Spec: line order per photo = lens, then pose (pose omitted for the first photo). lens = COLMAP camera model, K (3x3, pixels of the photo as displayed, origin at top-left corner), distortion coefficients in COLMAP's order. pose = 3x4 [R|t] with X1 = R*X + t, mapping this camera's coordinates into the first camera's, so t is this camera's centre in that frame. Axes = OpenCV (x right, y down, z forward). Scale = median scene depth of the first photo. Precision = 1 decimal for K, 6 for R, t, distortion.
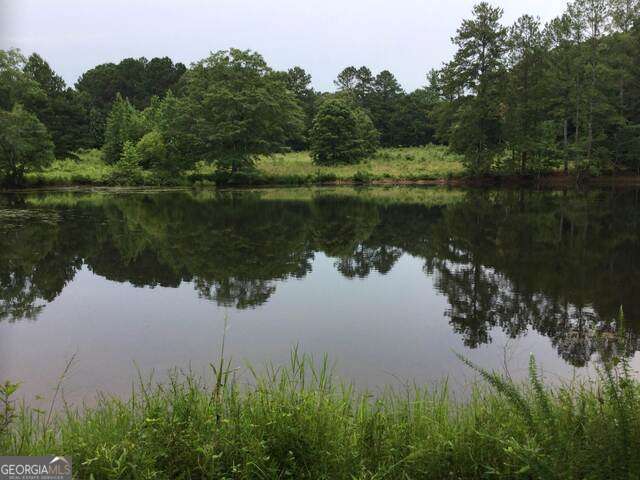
lens RADIAL K [[592.4, 0, 317.5], [0, 592.4, 241.7], [0, 0, 1]] dist [0.004463, -0.028402]
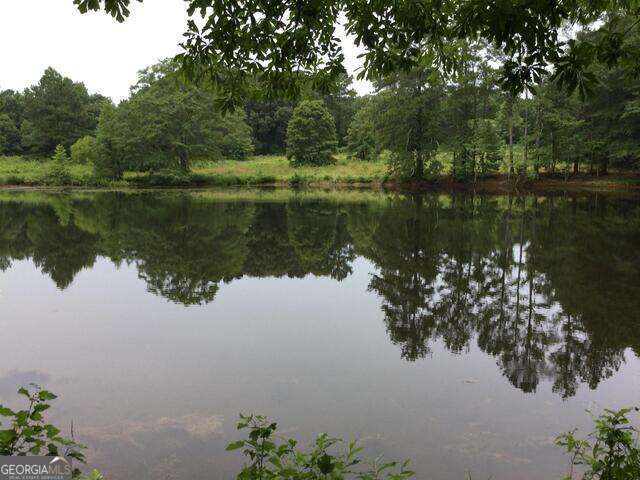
lens RADIAL K [[592.4, 0, 317.5], [0, 592.4, 241.7], [0, 0, 1]] dist [0.004463, -0.028402]
pose [[0.968585, 0.031617, -0.246663, 0.347155], [-0.032033, 0.999484, 0.002326, -0.007564], [0.246609, 0.005648, 0.969098, 0.046412]]
